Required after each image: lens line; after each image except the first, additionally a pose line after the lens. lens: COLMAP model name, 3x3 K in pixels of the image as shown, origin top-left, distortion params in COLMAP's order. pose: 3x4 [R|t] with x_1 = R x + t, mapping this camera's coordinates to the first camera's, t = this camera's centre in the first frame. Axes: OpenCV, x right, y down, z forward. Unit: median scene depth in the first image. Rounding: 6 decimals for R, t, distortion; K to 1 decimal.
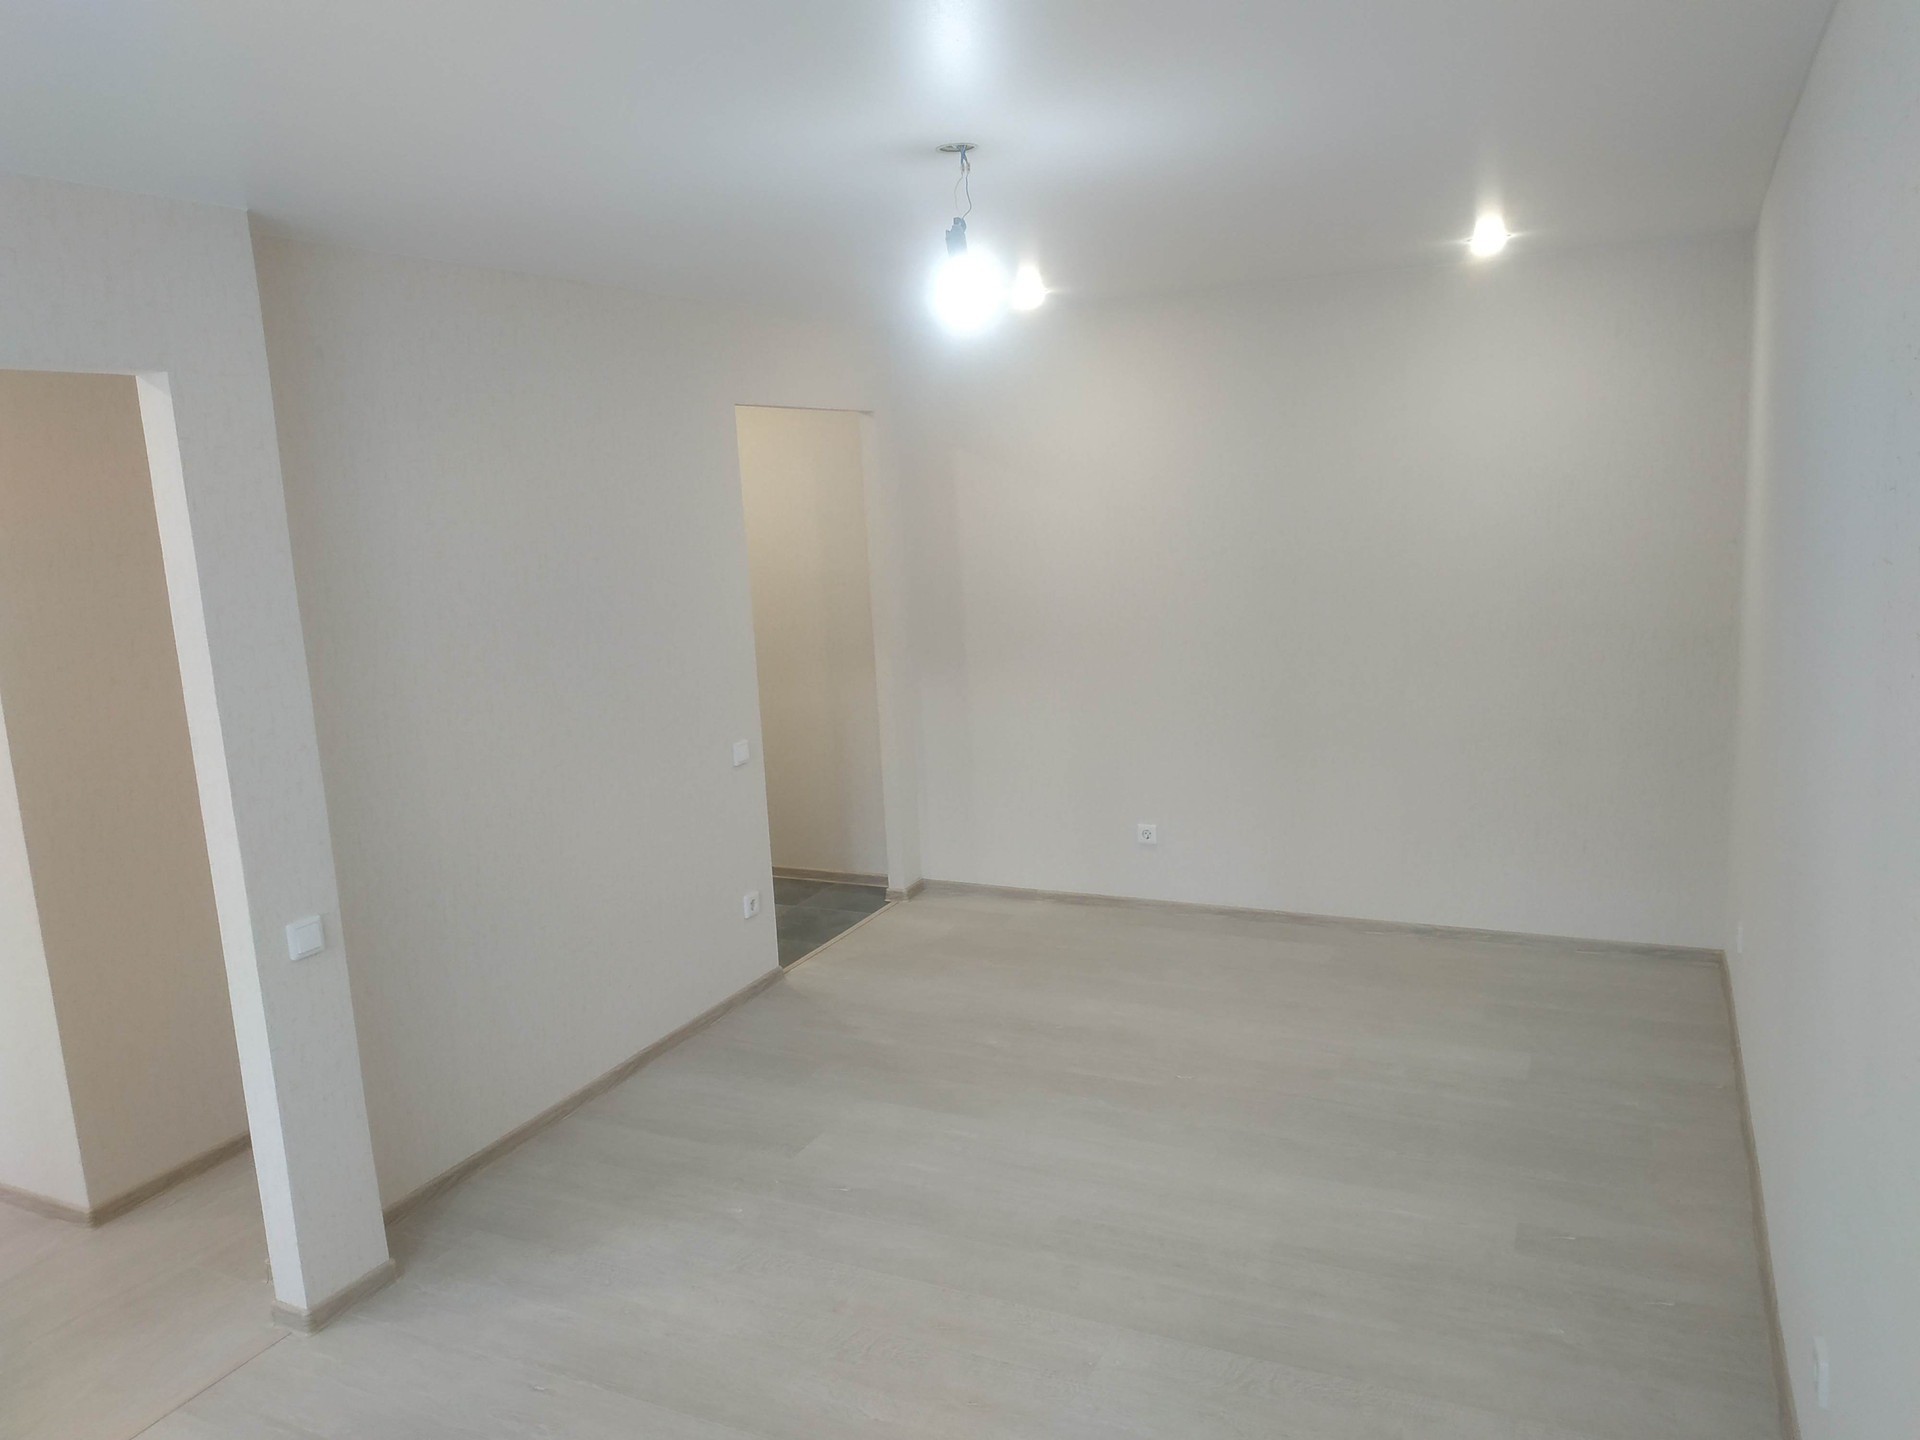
lens RADIAL K [[1403.1, 0, 962.5], [0, 1403.1, 716.5], [0, 0, 1]] dist [0.003779, -0.001837]
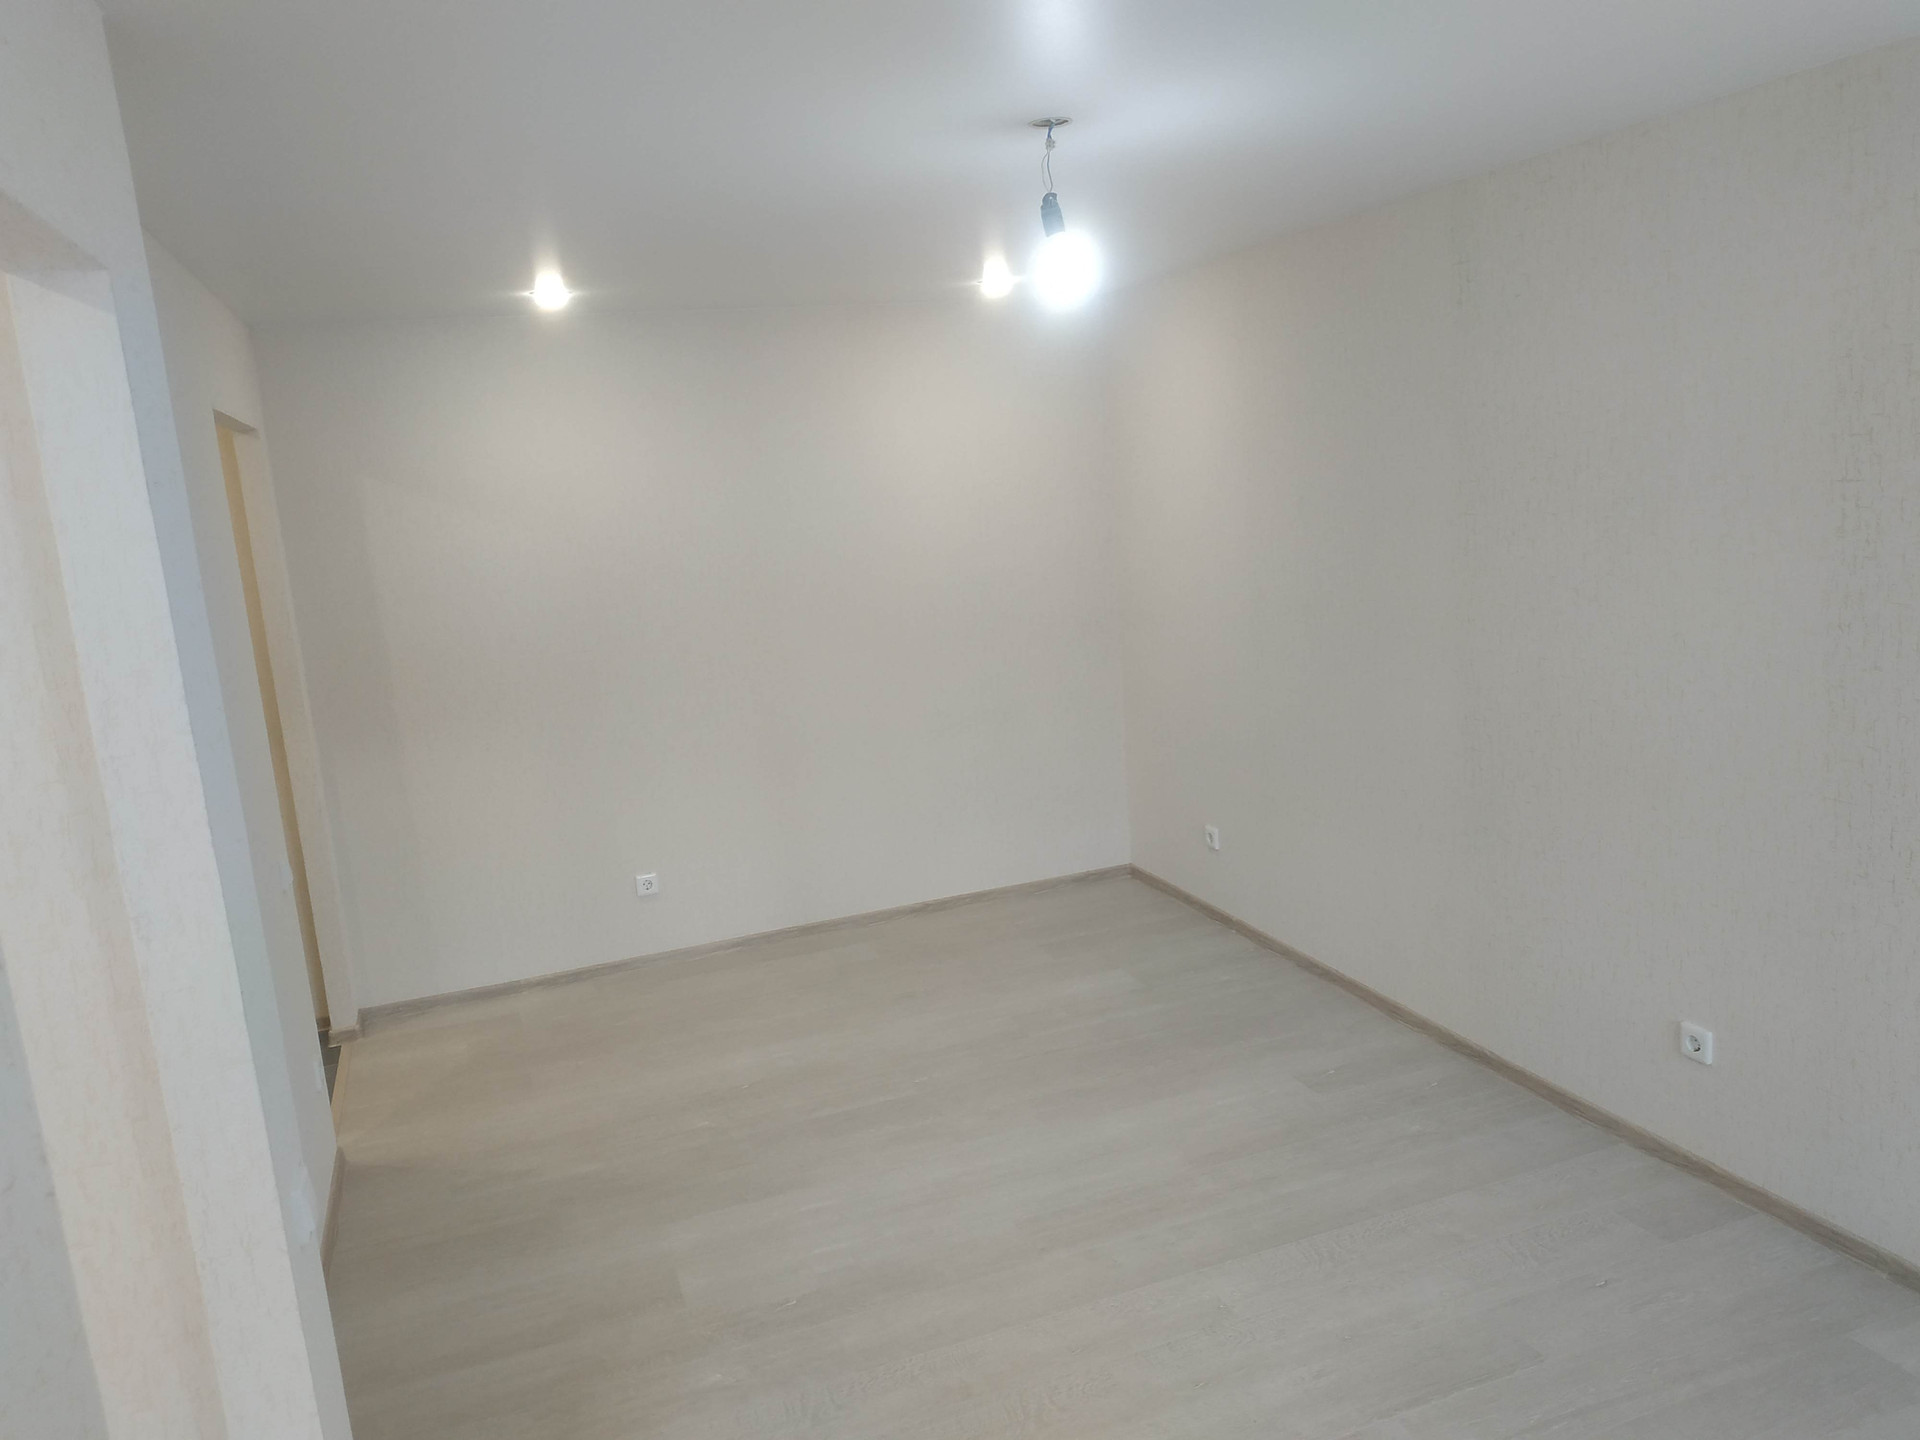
lens RADIAL K [[1376.3, 0, 964.7], [0, 1376.3, 732.6], [0, 0, 1]] dist [0.057502, -0.125476]
pose [[0.684147, -0.138038, 0.716162, -0.524479], [0.162056, 0.986151, 0.035266, -0.021147], [-0.711112, 0.091931, 0.697043, 0.272884]]
